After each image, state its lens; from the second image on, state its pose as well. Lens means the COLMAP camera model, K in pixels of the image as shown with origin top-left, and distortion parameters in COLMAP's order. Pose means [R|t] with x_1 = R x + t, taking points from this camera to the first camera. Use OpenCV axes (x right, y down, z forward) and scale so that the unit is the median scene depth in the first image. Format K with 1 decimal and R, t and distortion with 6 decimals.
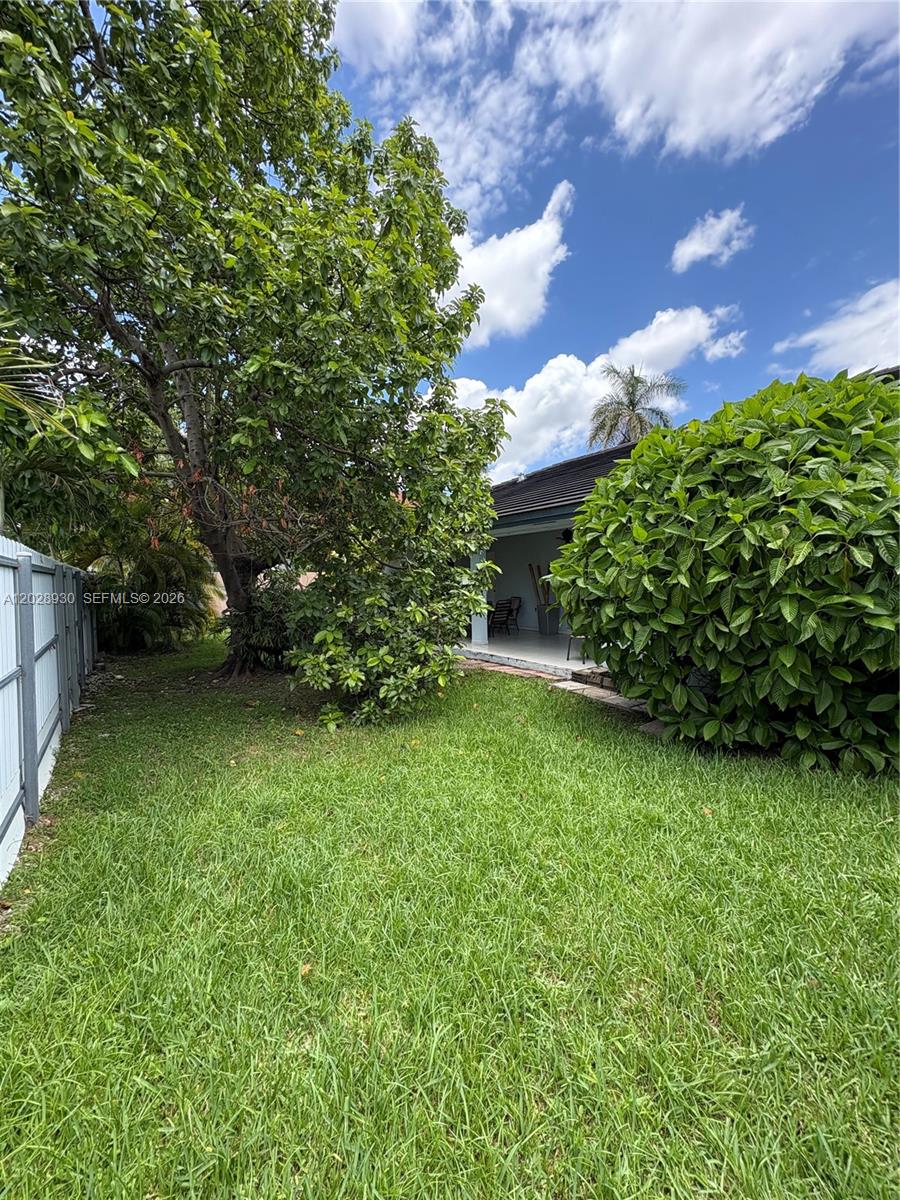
lens RADIAL K [[479.7, 0, 450.1], [0, 479.7, 599.6], [0, 0, 1]] dist [0.002788, -0.000133]
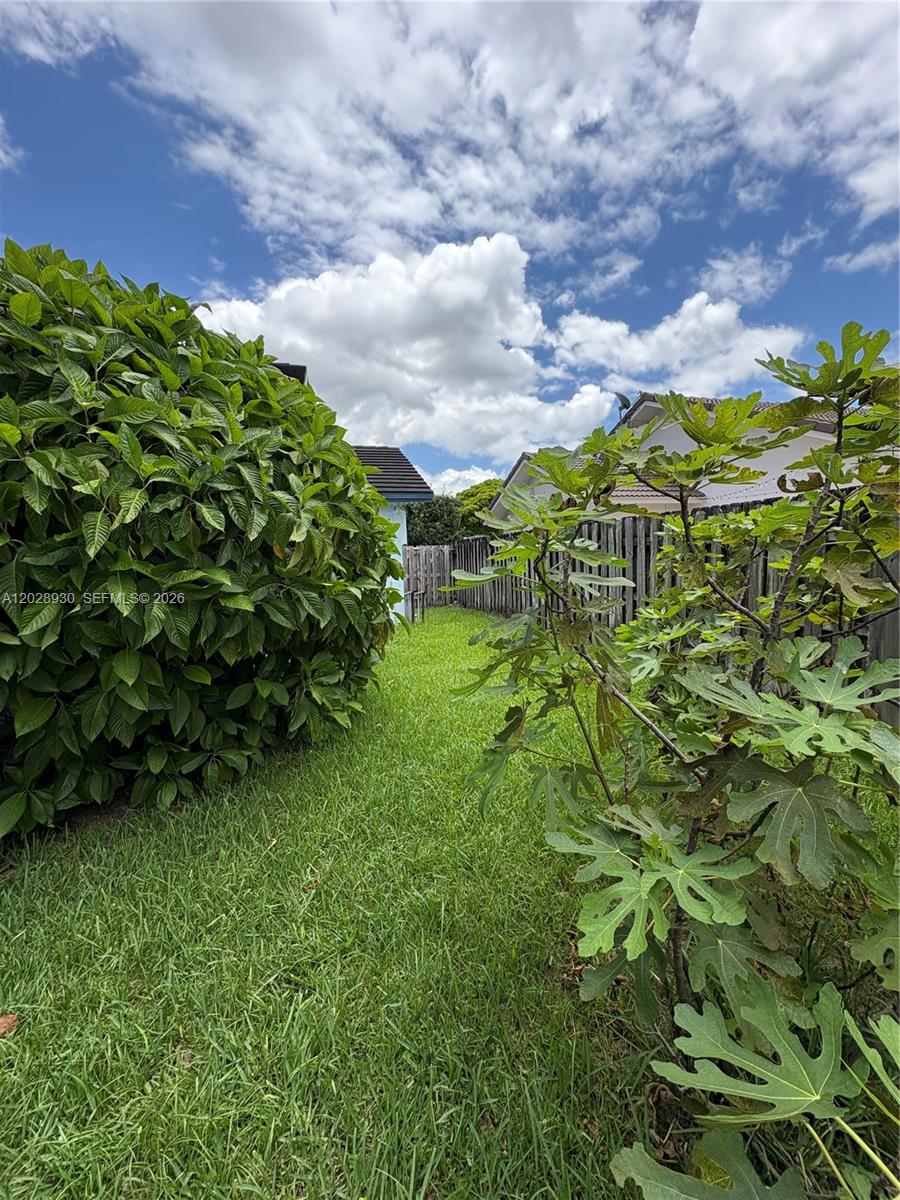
lens RADIAL K [[479.7, 0, 450.2], [0, 479.7, 599.6], [0, 0, 1]] dist [0.002788, -0.000133]
pose [[0.332193, -0.086533, 0.939234, 0.251361], [0.064136, 0.995550, 0.069037, 0.010046], [-0.941028, 0.037306, 0.336264, 0.376887]]
